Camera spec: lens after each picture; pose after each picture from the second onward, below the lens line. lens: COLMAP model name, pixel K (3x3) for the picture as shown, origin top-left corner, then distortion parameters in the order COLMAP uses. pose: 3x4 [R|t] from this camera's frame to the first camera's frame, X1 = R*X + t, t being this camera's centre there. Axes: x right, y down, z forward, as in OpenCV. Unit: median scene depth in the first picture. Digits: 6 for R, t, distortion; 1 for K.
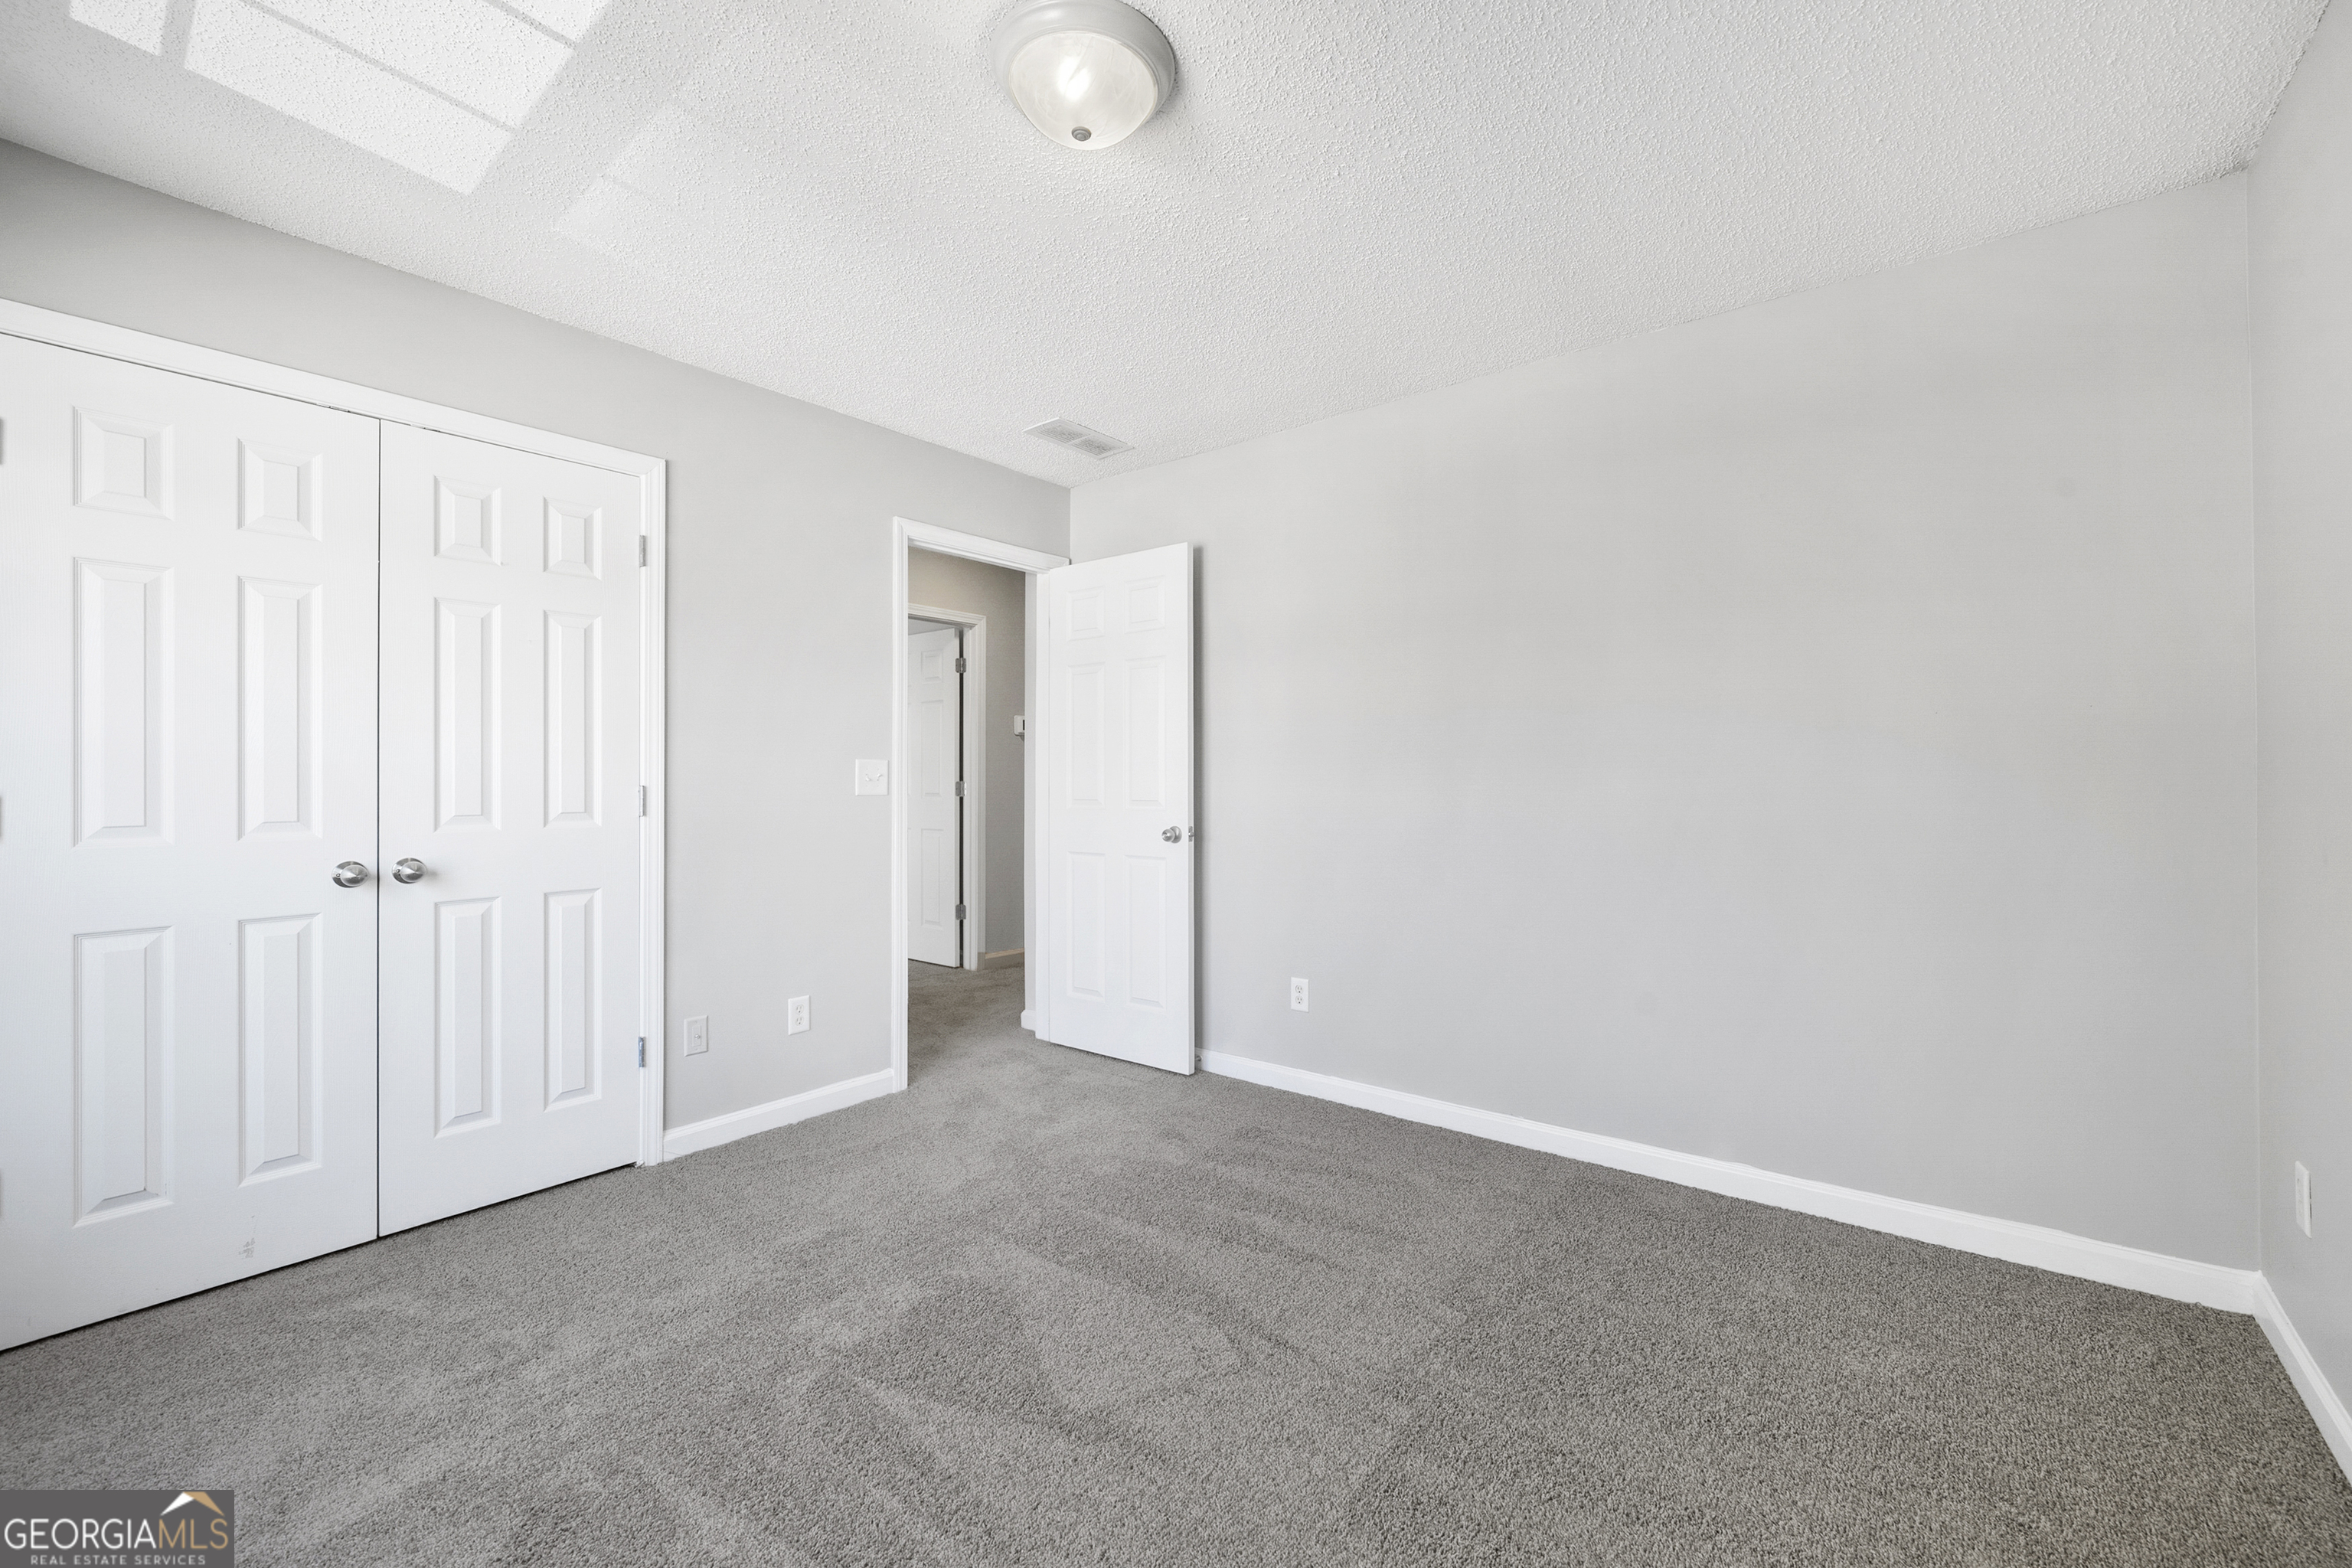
lens RADIAL K [[975.2, 0, 1188.6], [0, 975.2, 780.2], [0, 0, 1]] dist [-0.001121, 0.000207]
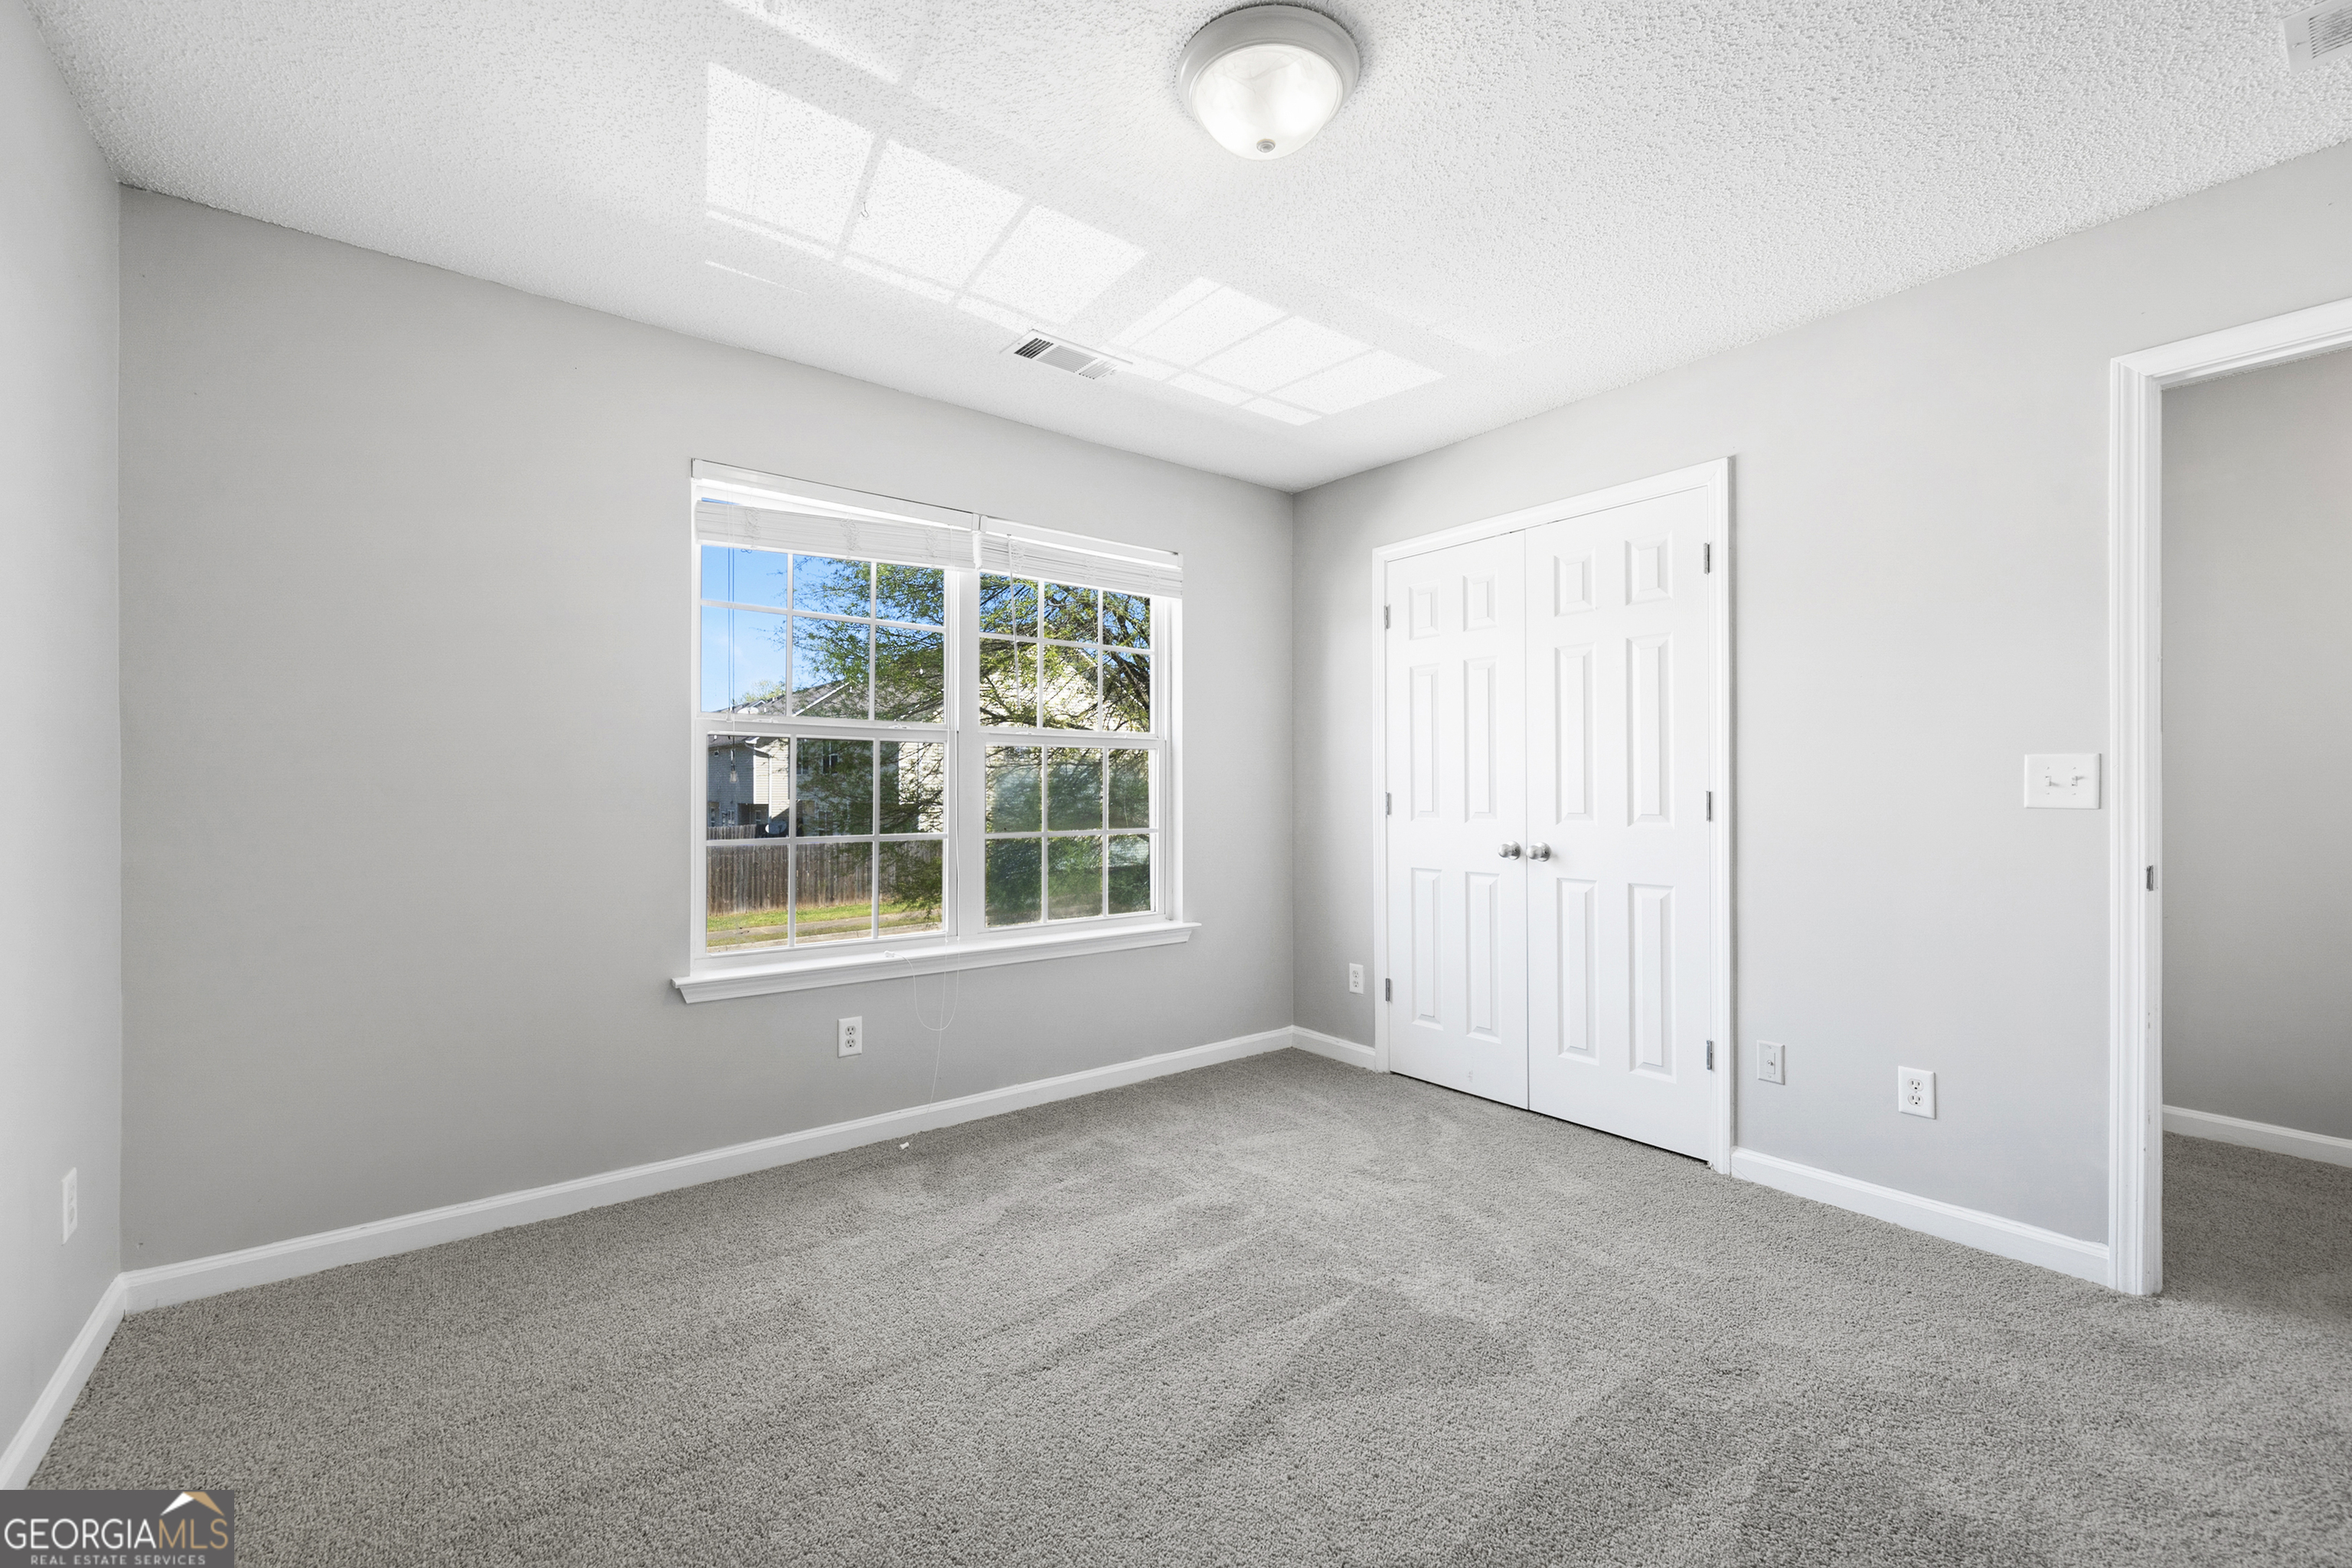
lens RADIAL K [[975.2, 0, 1188.6], [0, 975.2, 780.2], [0, 0, 1]] dist [-0.001121, 0.000207]
pose [[-0.233075, -0.008146, -0.972425, 0.560917], [-0.005604, 0.999960, -0.007034, 0.005083], [0.972443, 0.003810, -0.233111, 0.727719]]
